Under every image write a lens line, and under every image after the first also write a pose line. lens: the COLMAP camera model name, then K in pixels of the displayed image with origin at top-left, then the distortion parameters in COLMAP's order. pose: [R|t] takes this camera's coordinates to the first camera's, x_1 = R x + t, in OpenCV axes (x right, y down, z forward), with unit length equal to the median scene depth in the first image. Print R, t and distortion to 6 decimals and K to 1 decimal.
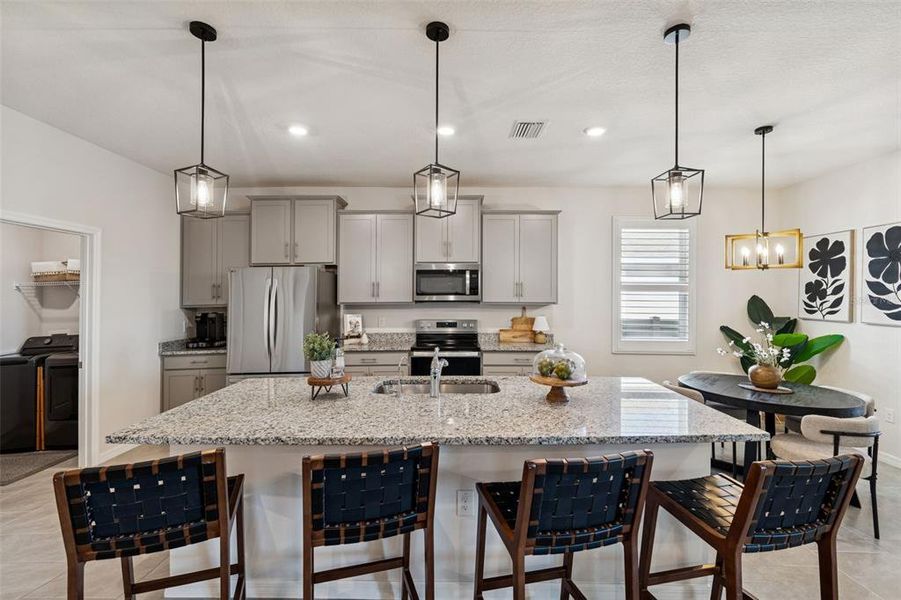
lens RADIAL K [[404.4, 0, 464.2], [0, 404.4, 295.2], [0, 0, 1]] dist [0.007749, -0.000872]
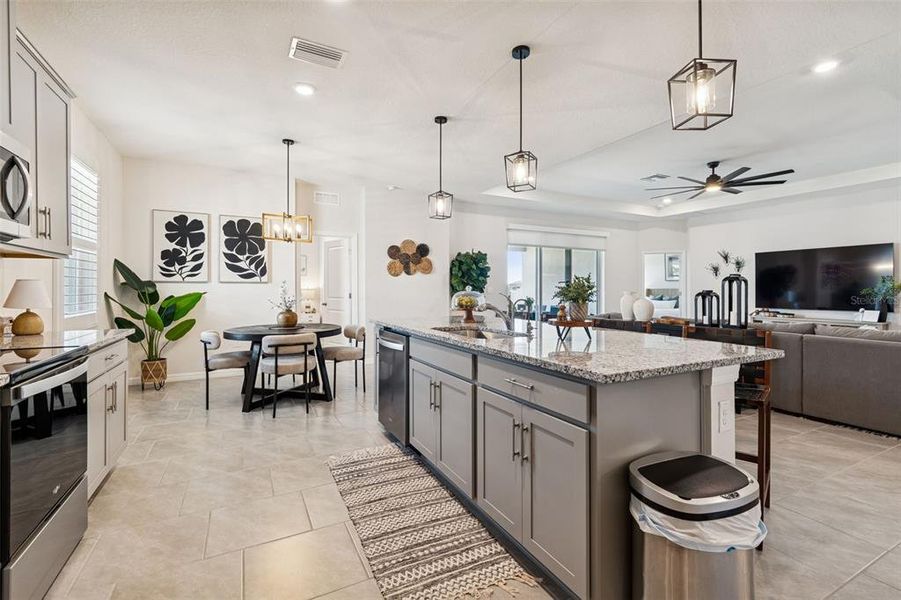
lens RADIAL K [[404.4, 0, 451.9], [0, 404.4, 288.6], [0, 0, 1]] dist [0.007749, -0.000872]
pose [[-0.456199, -0.015038, 0.889751, -0.541348], [-0.006002, 0.999886, 0.013823, 0.058128], [-0.889858, 0.000966, -0.456237, 0.827421]]
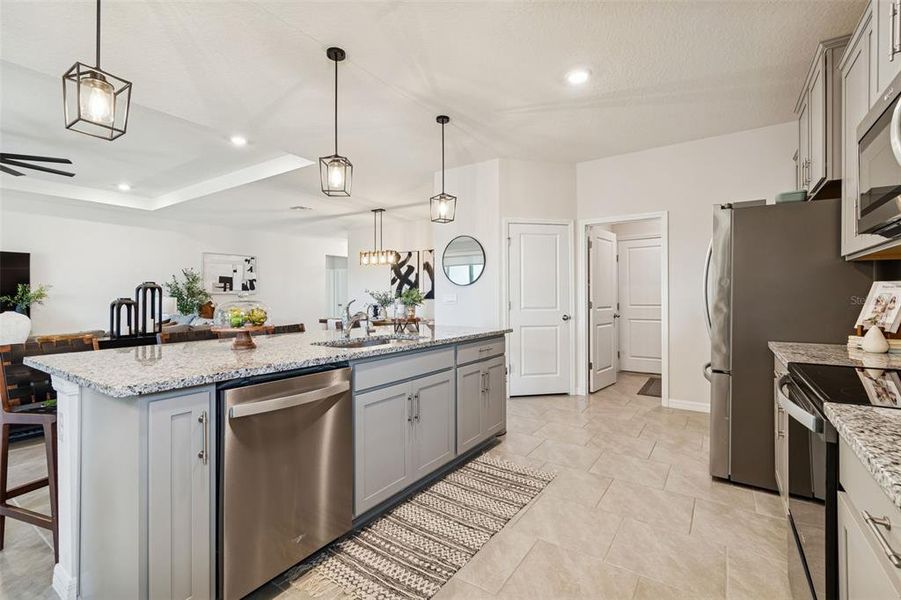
lens RADIAL K [[404.4, 0, 452.4], [0, 404.4, 295.9], [0, 0, 1]] dist [0.007749, -0.000872]
pose [[-0.566460, -0.016615, -0.823922, 0.356233], [-0.009270, 0.999862, -0.013790, 0.072461], [0.824037, -0.000174, -0.566536, 0.934843]]
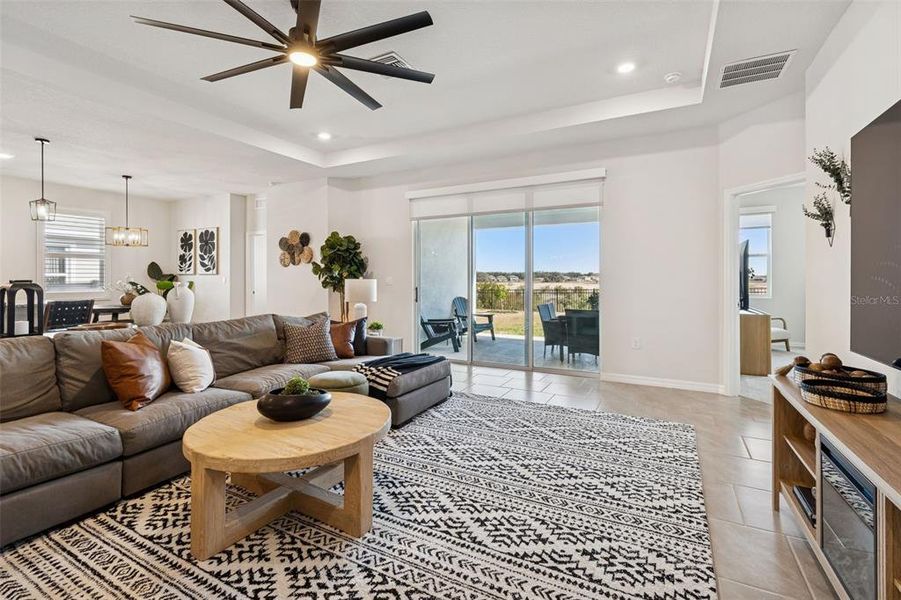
lens RADIAL K [[404.4, 0, 451.0], [0, 404.4, 273.8], [0, 0, 1]] dist [0.007749, -0.000872]
pose [[0.477079, -0.004222, 0.878851, -0.184672], [0.008959, 0.999960, -0.000059, 0.067353], [-0.878815, 0.007902, 0.477097, -0.973762]]
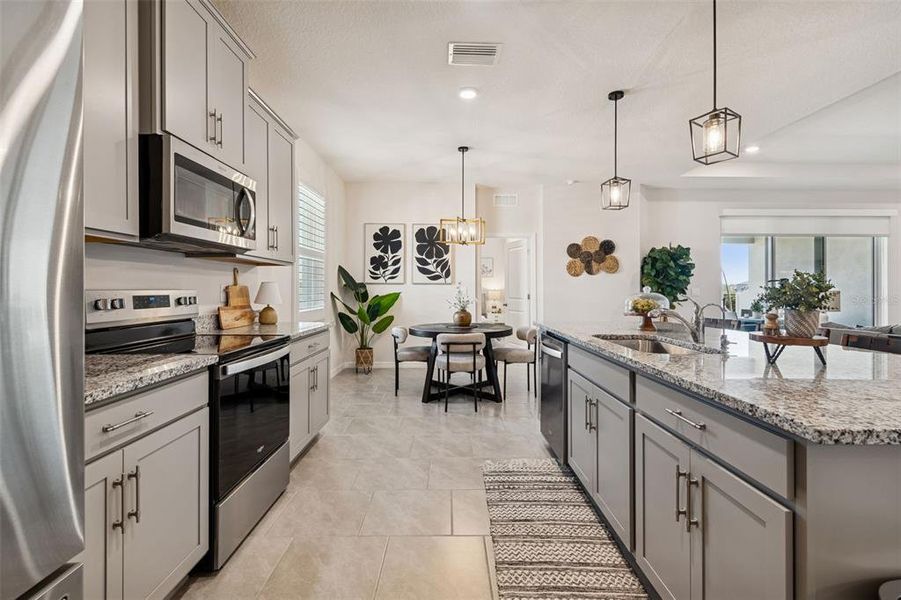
lens RADIAL K [[404.4, 0, 454.0], [0, 404.4, 288.1], [0, 0, 1]] dist [0.007749, -0.000872]
pose [[-0.005941, -0.011804, 0.999913, -0.512182], [-0.000551, 0.999930, 0.011801, 0.058923], [-0.999982, -0.000481, -0.005947, 0.760158]]
